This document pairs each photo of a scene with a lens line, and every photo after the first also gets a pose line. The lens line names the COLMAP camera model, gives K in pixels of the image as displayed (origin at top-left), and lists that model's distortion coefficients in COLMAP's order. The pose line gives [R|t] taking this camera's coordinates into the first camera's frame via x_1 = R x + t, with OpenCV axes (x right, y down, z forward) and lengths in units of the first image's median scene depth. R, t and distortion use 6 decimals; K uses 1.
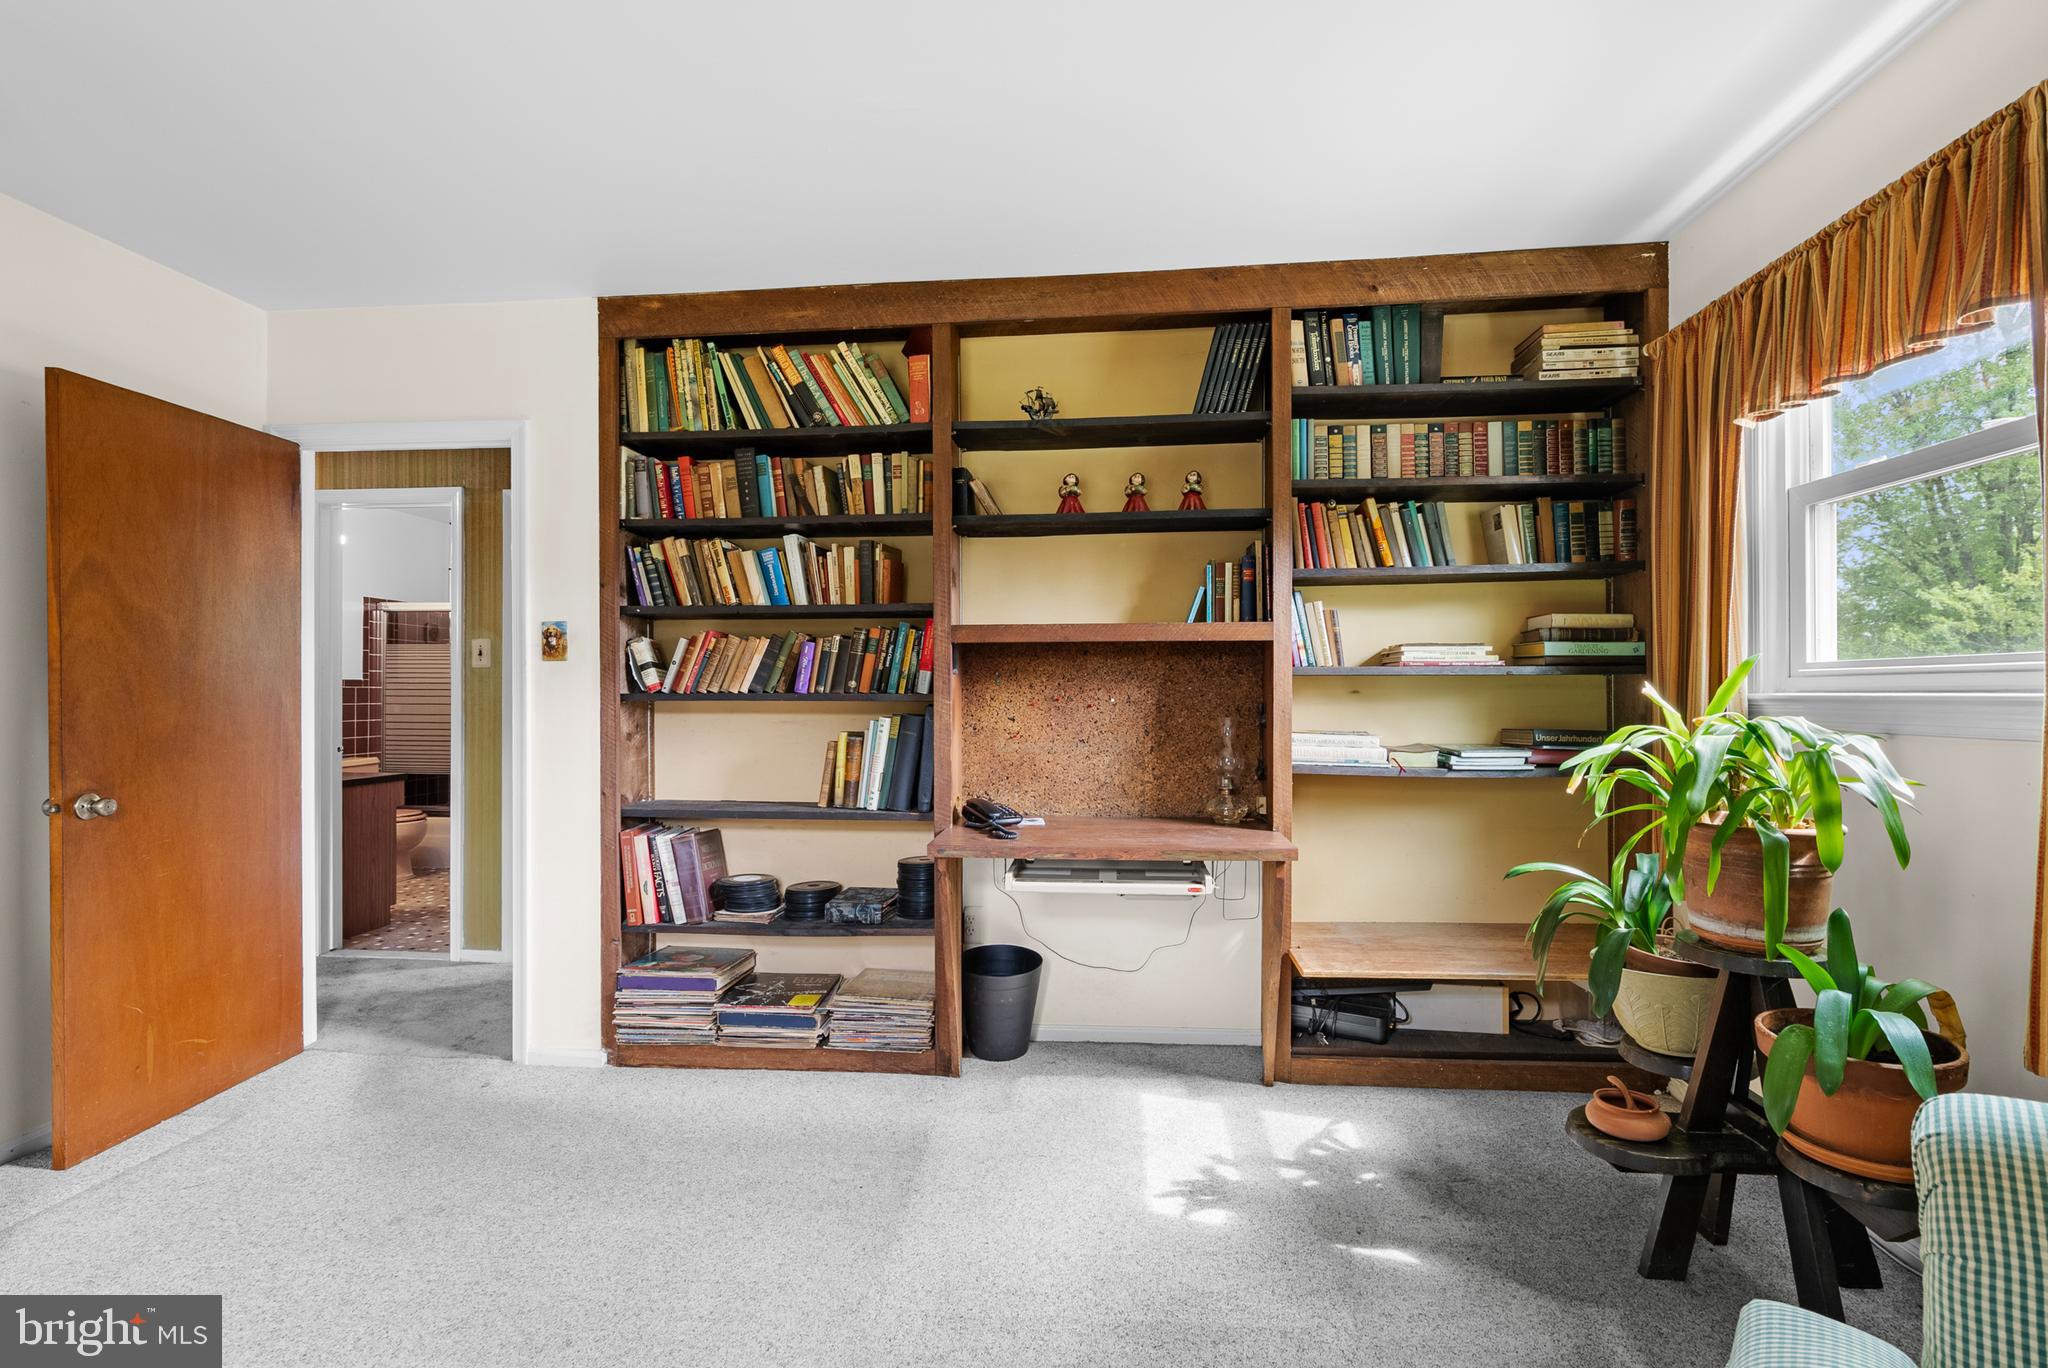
lens RADIAL K [[940.4, 0, 1019.7], [0, 940.4, 688.7], [0, 0, 1]] dist [-0.010675, 0.002928]
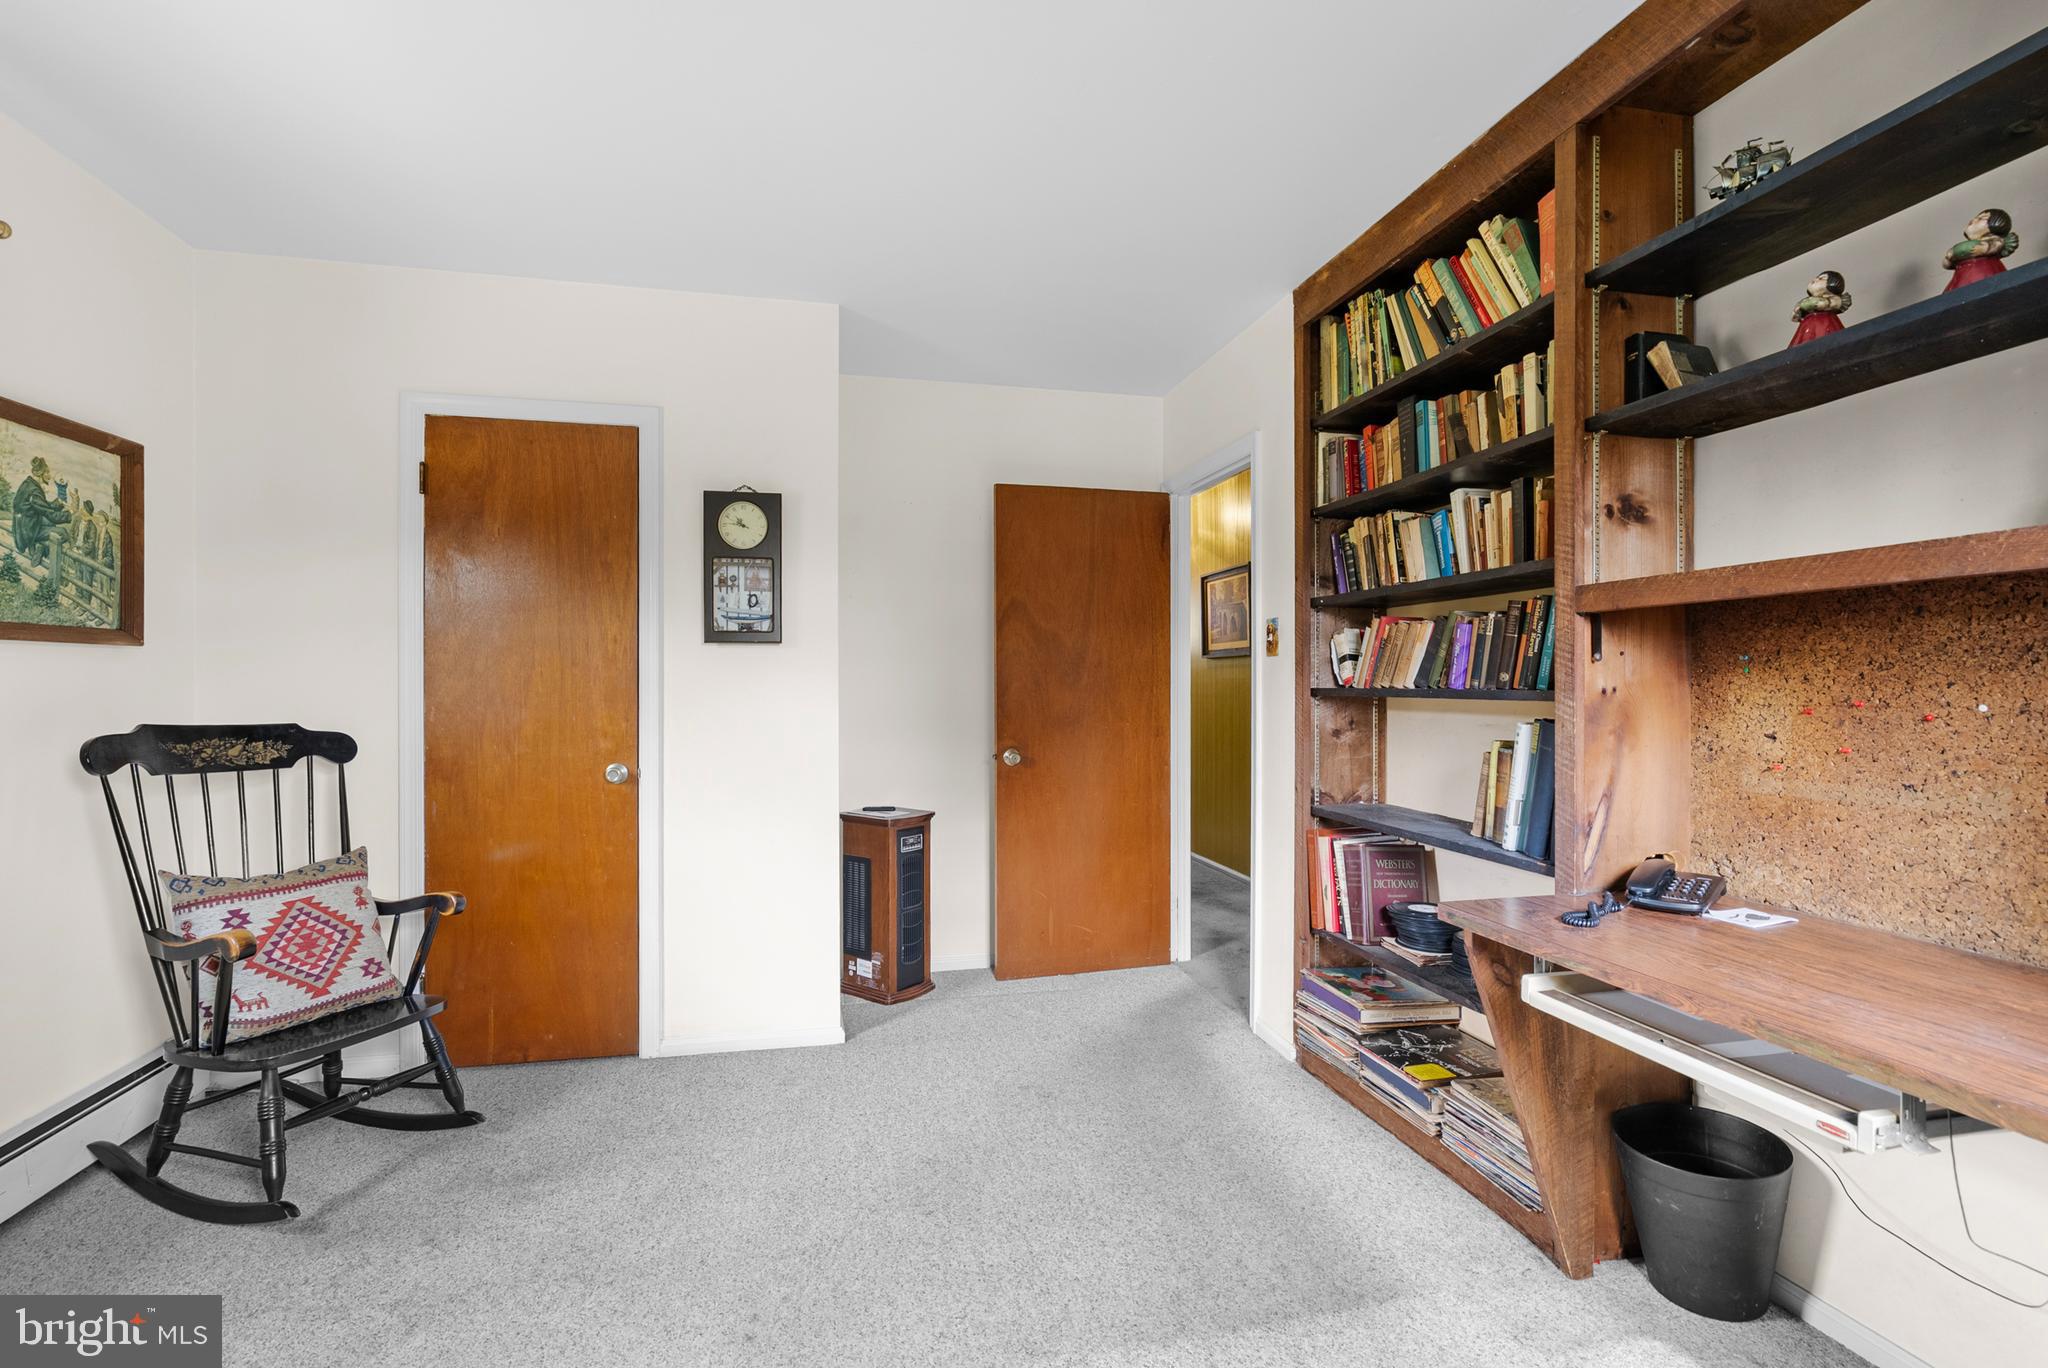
lens RADIAL K [[940.4, 0, 1025.3], [0, 940.4, 689.6], [0, 0, 1]] dist [-0.010675, 0.002928]
pose [[0.315771, 0.007258, -0.948808, 0.405705], [-0.002804, 0.999974, 0.006716, 0.001388], [0.948831, 0.000540, 0.315783, 0.409357]]
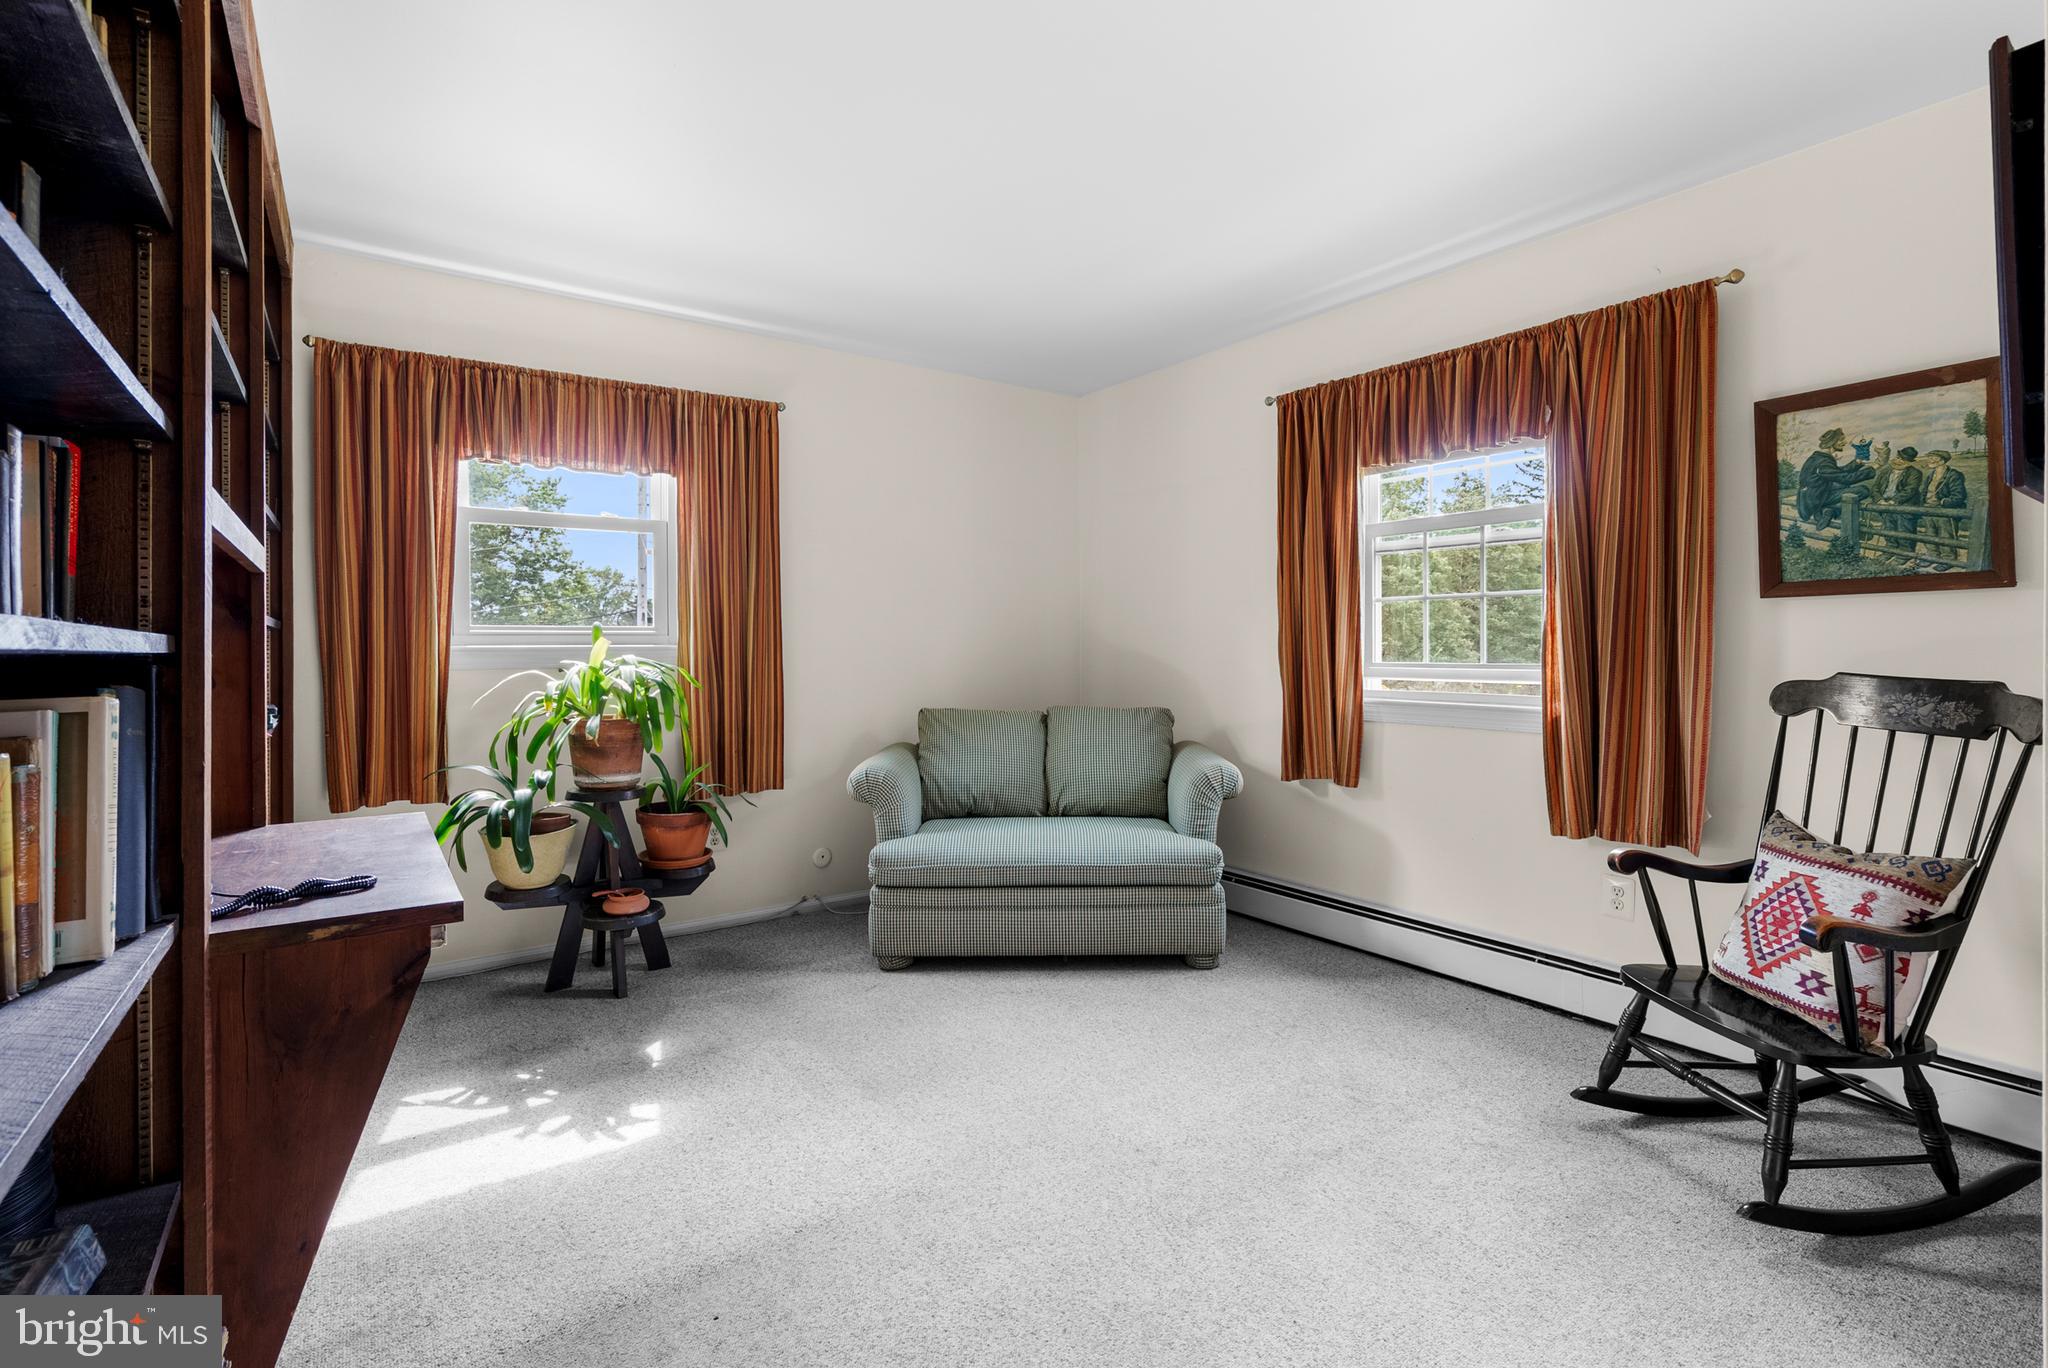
lens RADIAL K [[940.4, 0, 1019.2], [0, 940.4, 650.8], [0, 0, 1]] dist [-0.010675, 0.002928]
pose [[-0.650447, 0.002973, 0.759546, -0.639863], [0.006461, 0.999978, 0.001619, 0.012837], [-0.759524, 0.005961, -0.650452, 0.951442]]
